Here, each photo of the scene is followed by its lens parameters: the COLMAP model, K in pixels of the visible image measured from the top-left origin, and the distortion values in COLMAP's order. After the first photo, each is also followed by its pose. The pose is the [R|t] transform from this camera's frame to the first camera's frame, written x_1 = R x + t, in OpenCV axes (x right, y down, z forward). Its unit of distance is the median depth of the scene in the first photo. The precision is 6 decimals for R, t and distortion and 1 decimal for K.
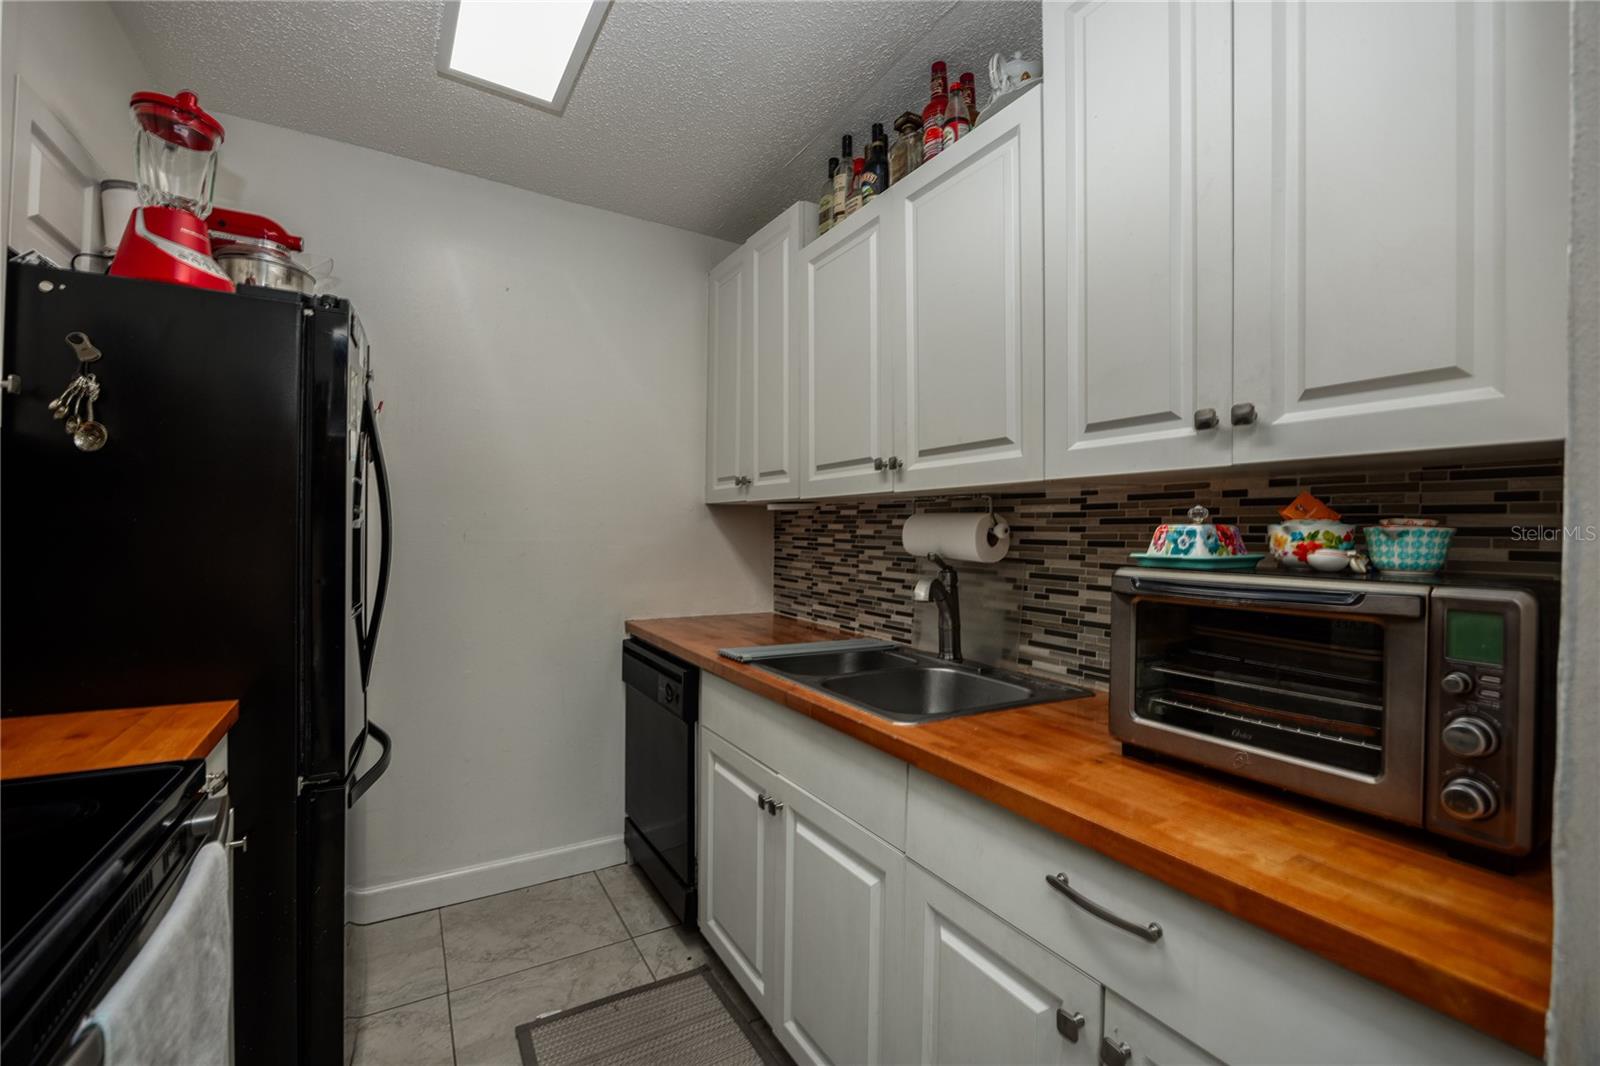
lens RADIAL K [[671.9, 0, 784.1], [0, 671.9, 534.6], [0, 0, 1]] dist [-0.008191, 0.000669]
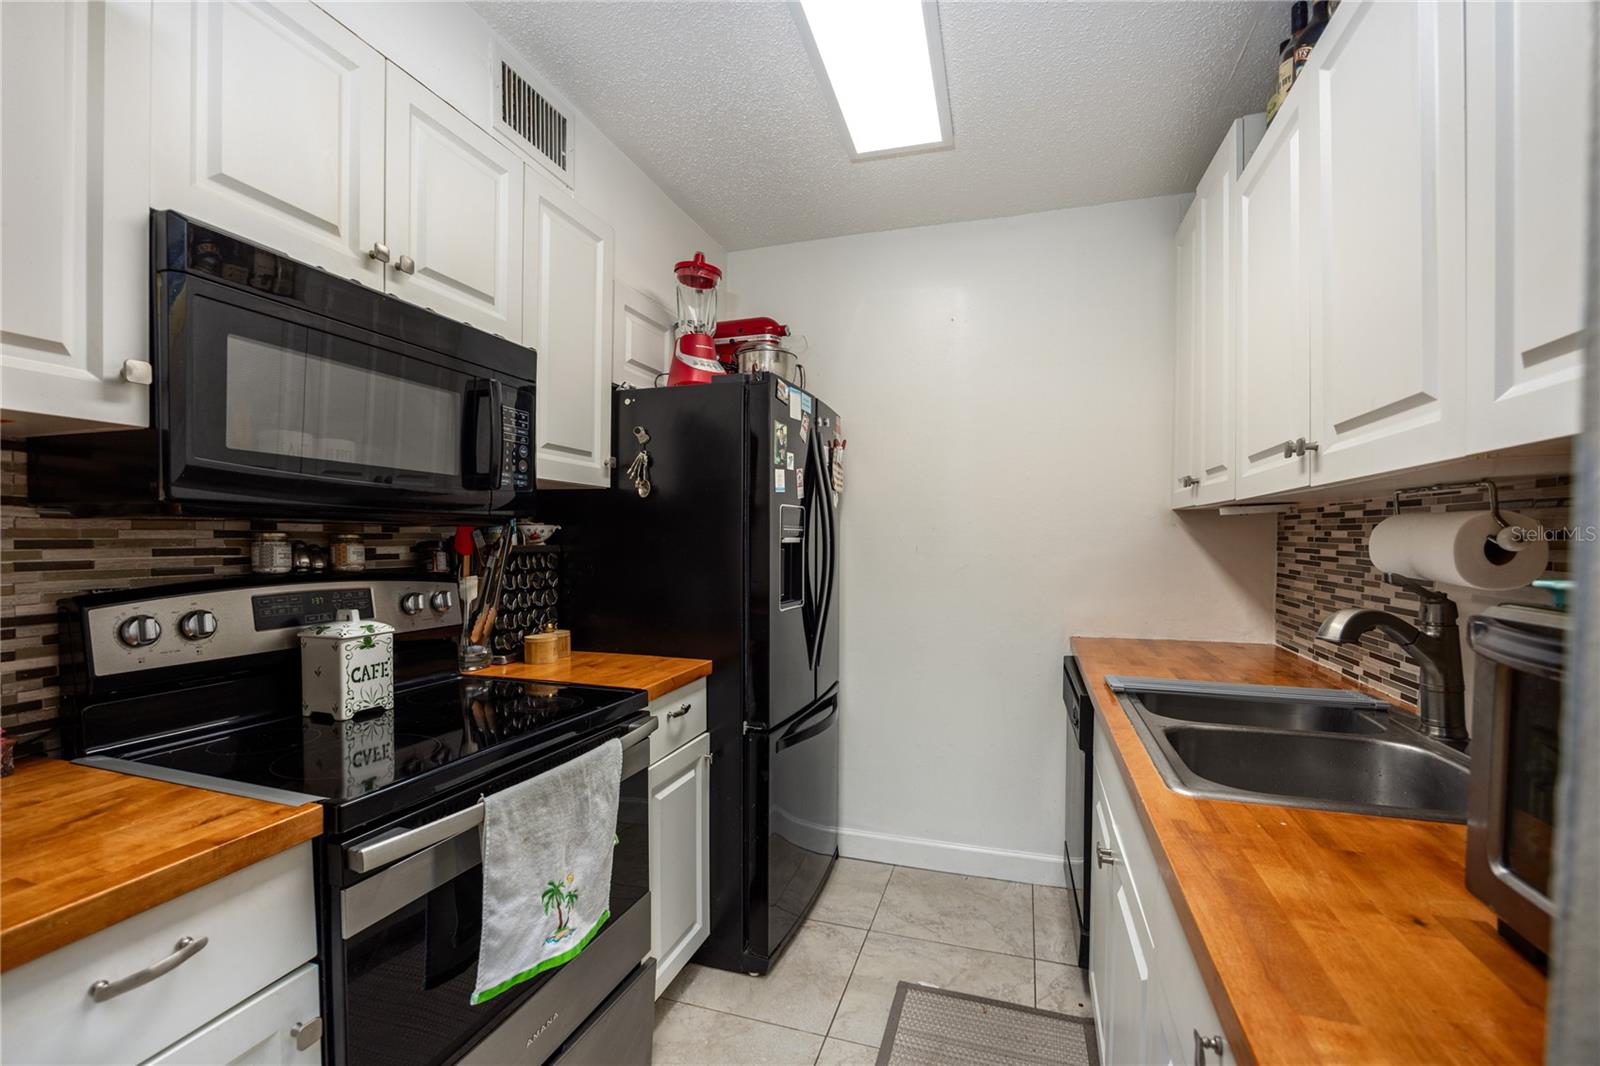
lens RADIAL K [[671.9, 0, 796.9], [0, 671.9, 555.2], [0, 0, 1]] dist [-0.008191, 0.000669]
pose [[0.677230, 0.005568, -0.735750, 0.299004], [0.004738, 0.999918, 0.011929, -0.000532], [0.735756, -0.011565, 0.677148, 0.105007]]
